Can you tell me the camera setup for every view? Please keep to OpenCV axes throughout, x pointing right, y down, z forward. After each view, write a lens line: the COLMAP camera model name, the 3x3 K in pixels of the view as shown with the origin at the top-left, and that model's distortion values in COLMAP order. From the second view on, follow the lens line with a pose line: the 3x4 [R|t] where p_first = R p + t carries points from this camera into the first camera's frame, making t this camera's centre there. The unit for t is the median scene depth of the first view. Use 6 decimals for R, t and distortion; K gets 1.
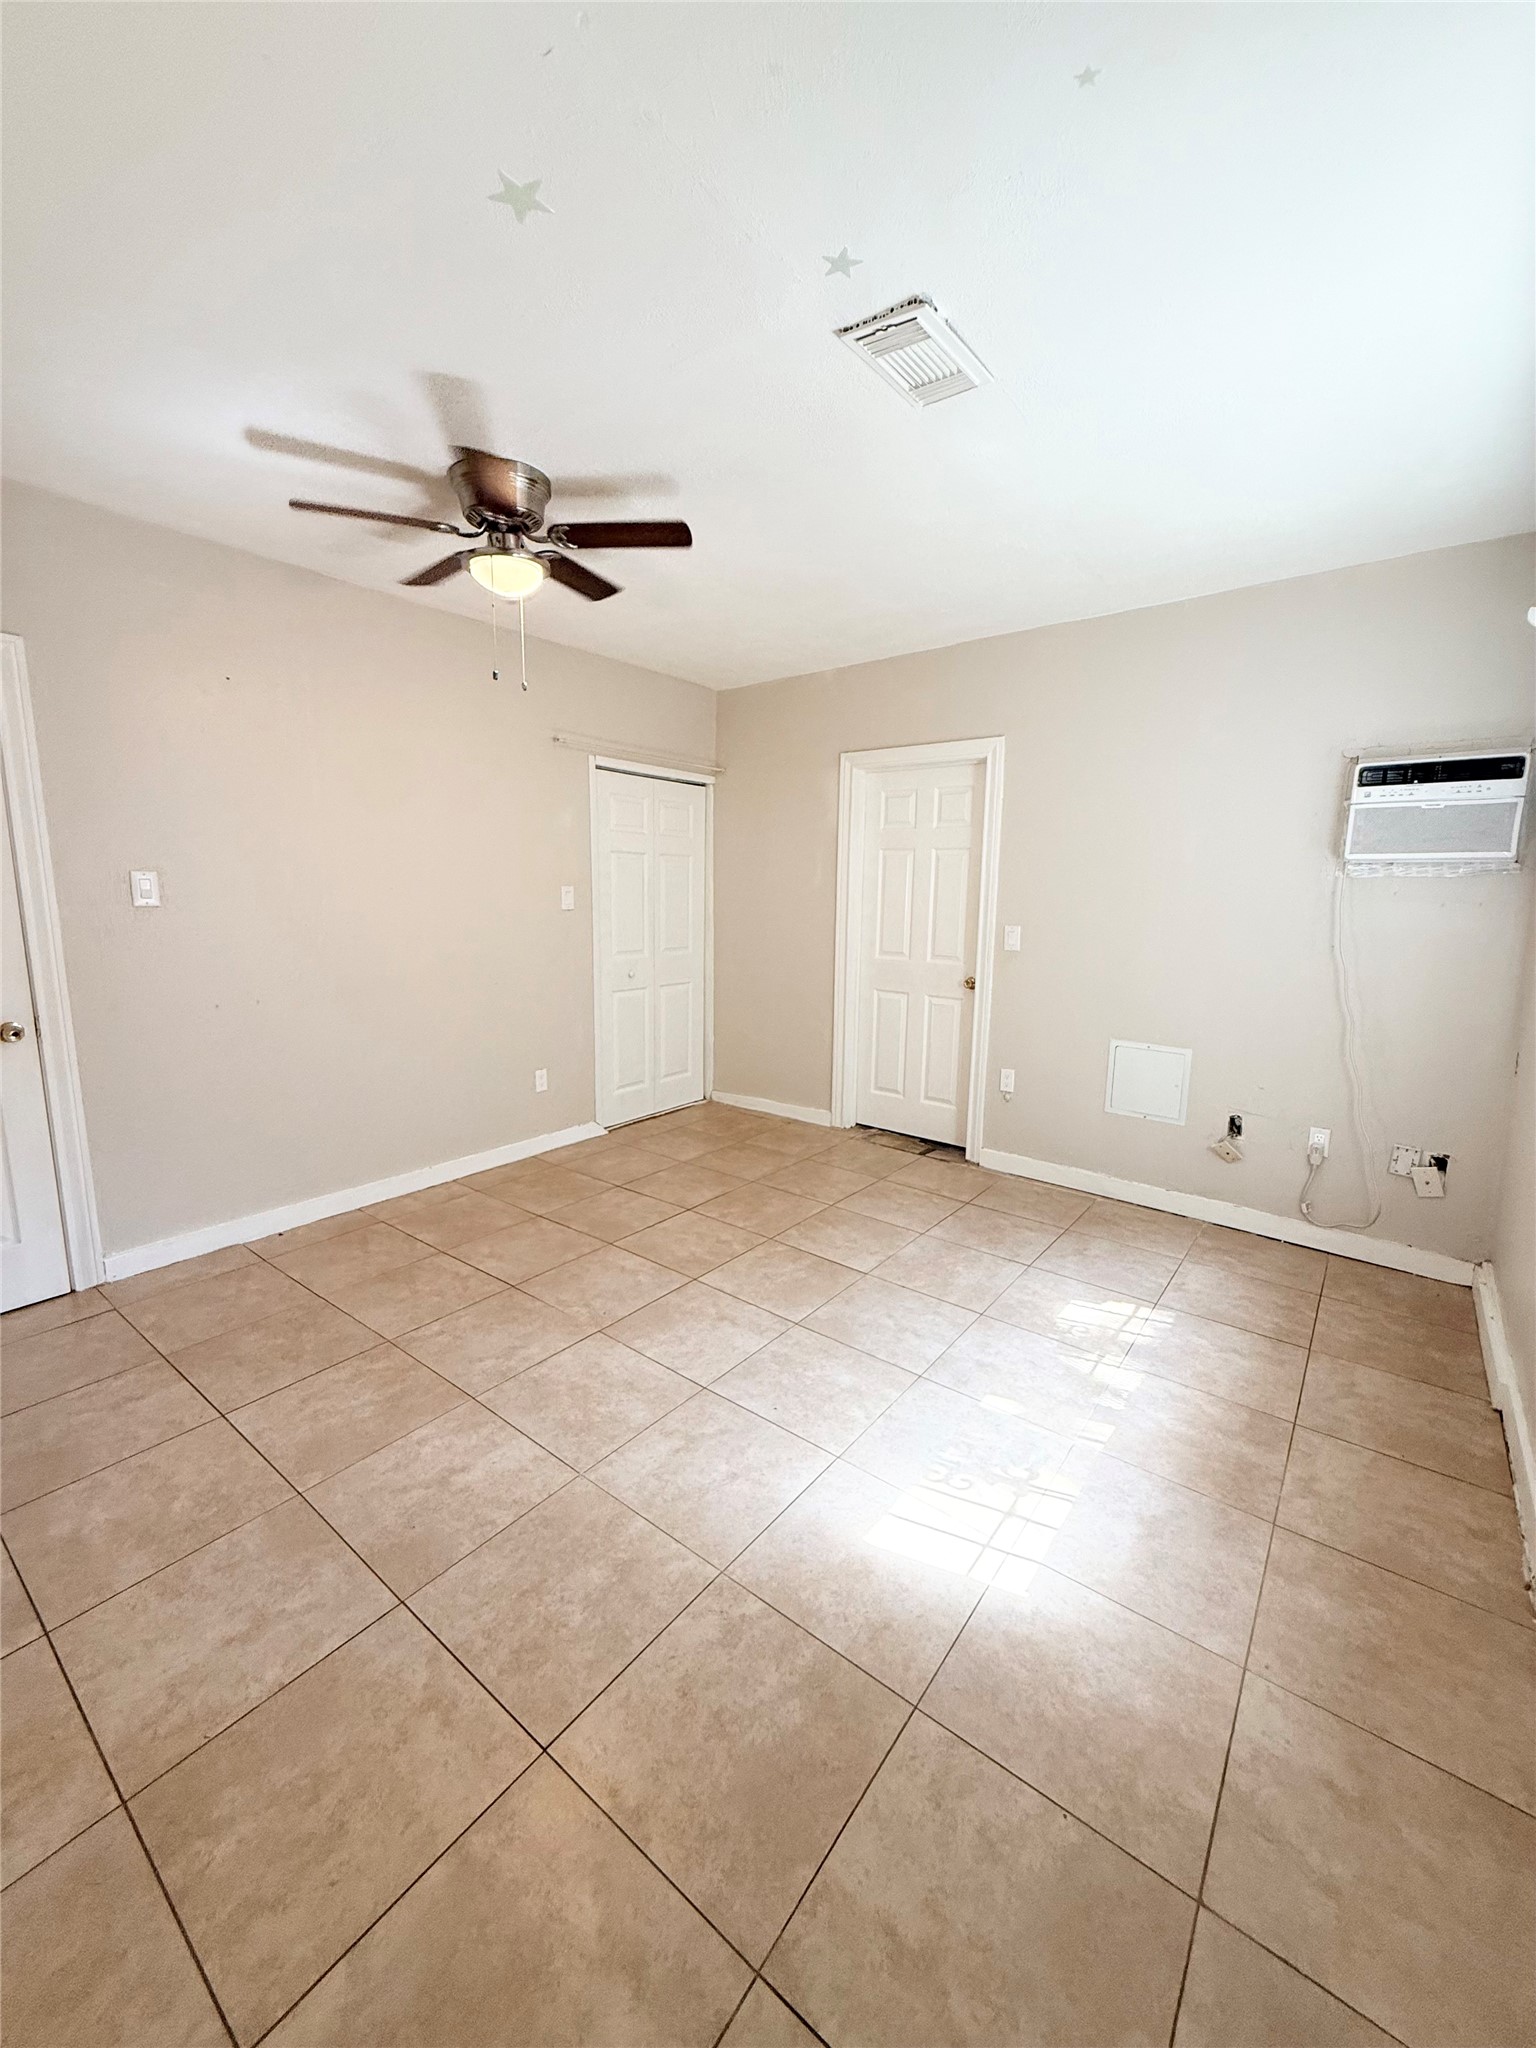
lens RADIAL K [[808.8, 0, 768.8], [0, 808.8, 1021.4], [0, 0, 1]] dist [-0.001708, 0.000986]
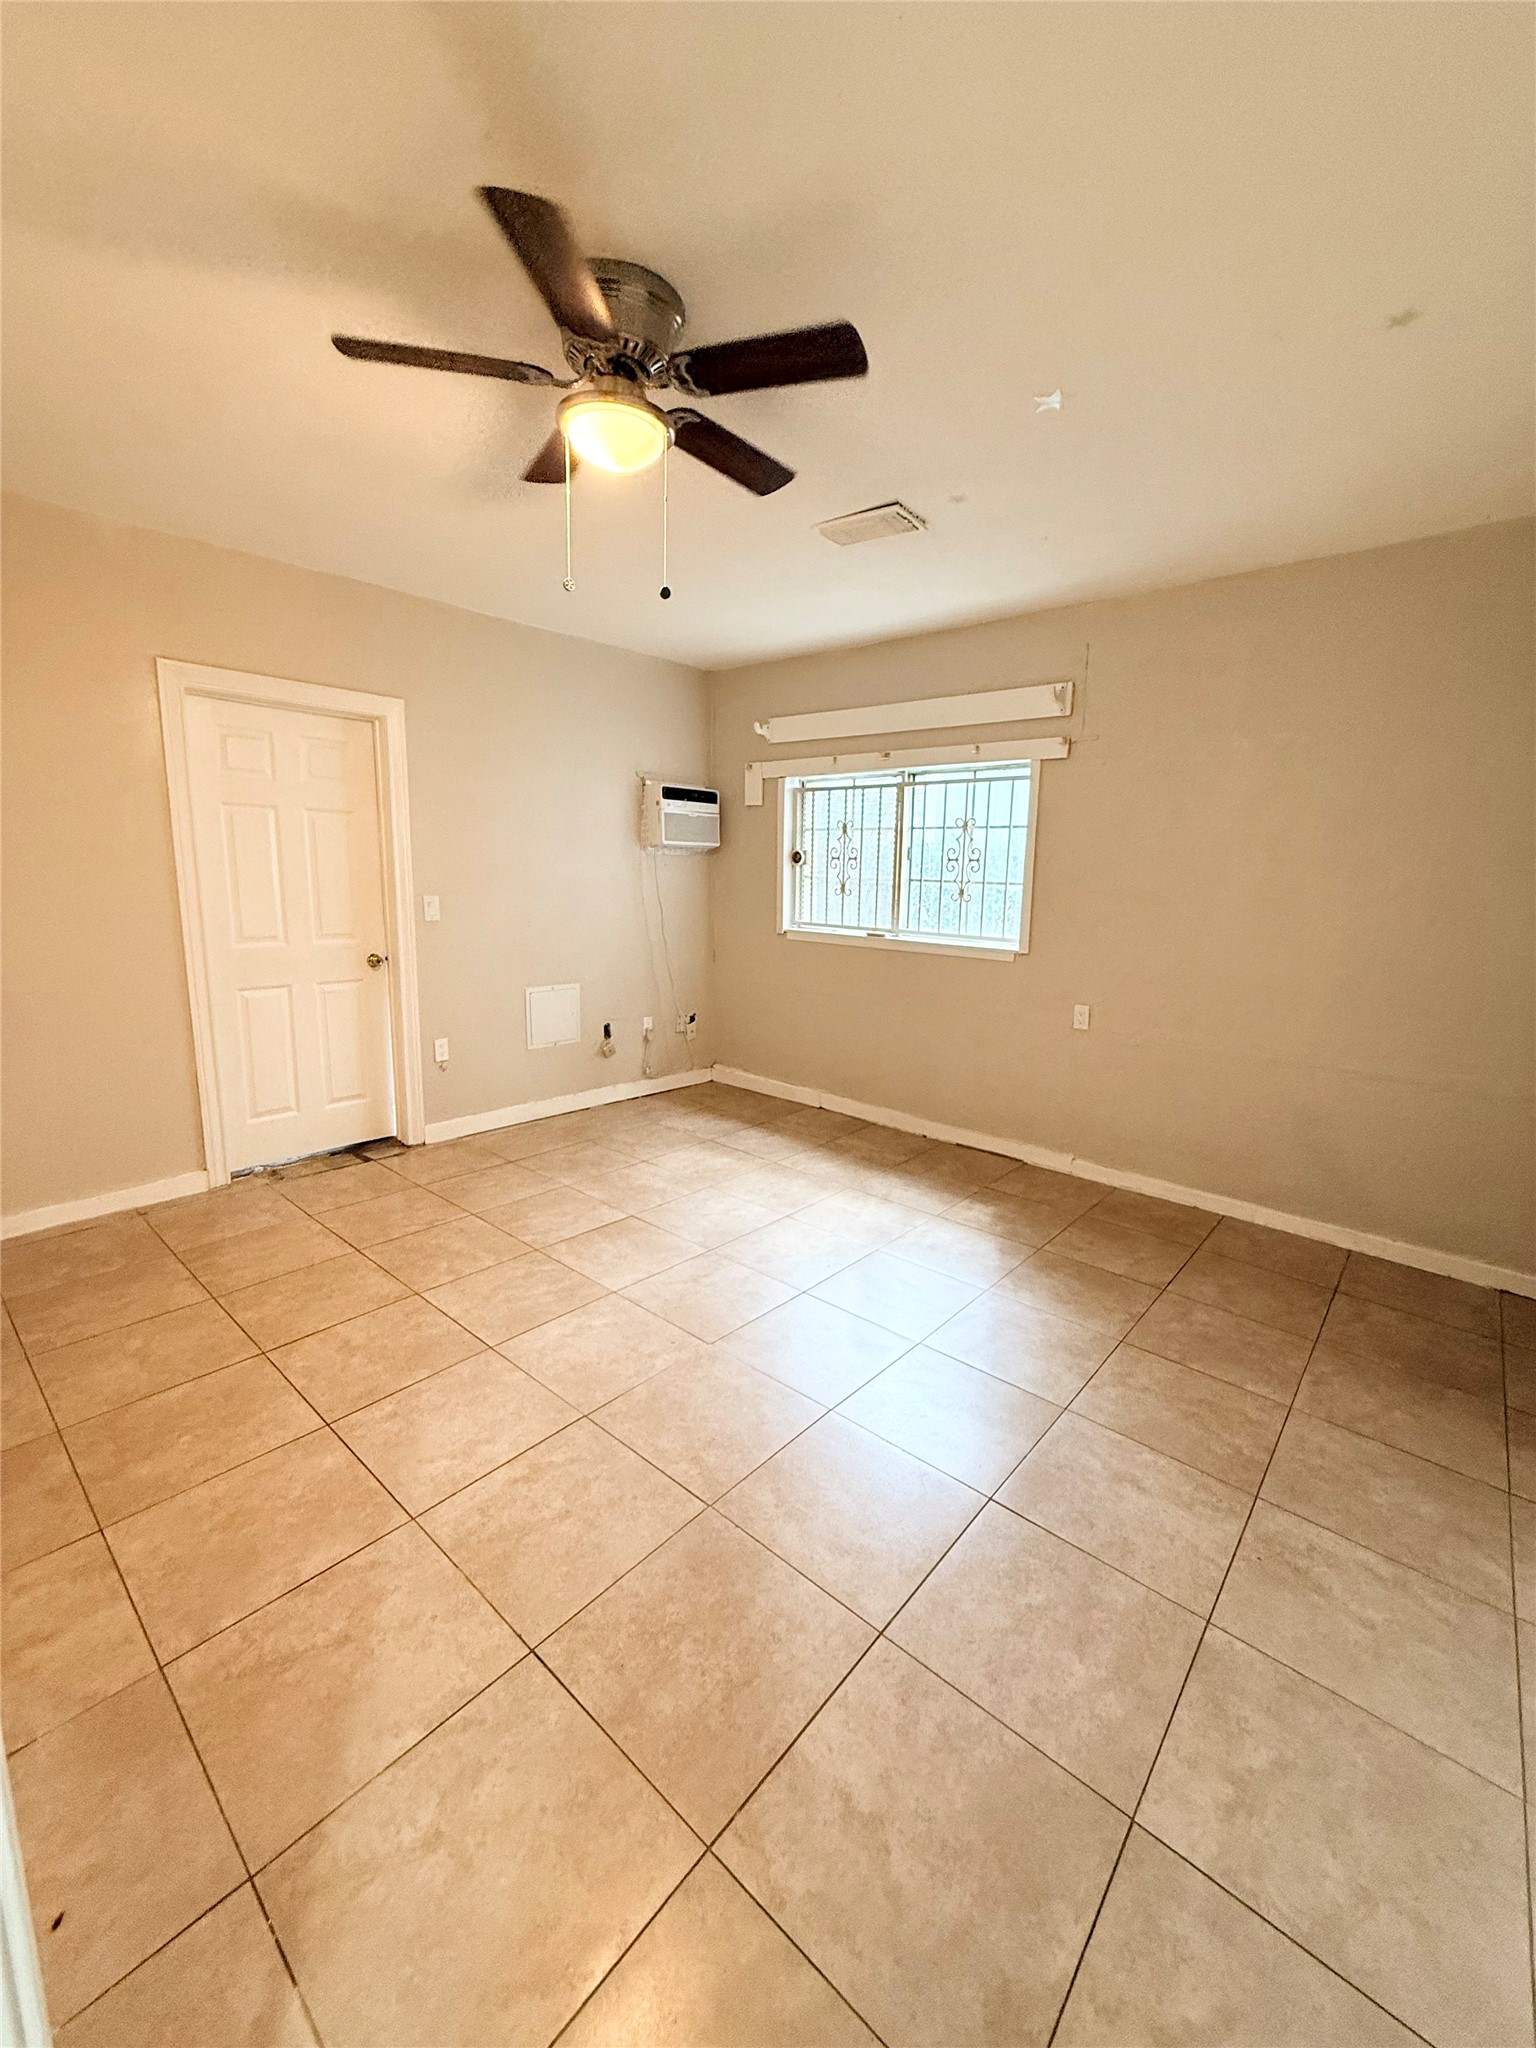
lens RADIAL K [[808.8, 0, 767.6], [0, 808.8, 1018.3], [0, 0, 1]] dist [-0.001708, 0.000986]
pose [[0.071938, -0.192436, 0.978669, -0.754439], [0.143336, 0.973021, 0.180789, -0.103132], [-0.987056, 0.127273, 0.097580, 0.572230]]
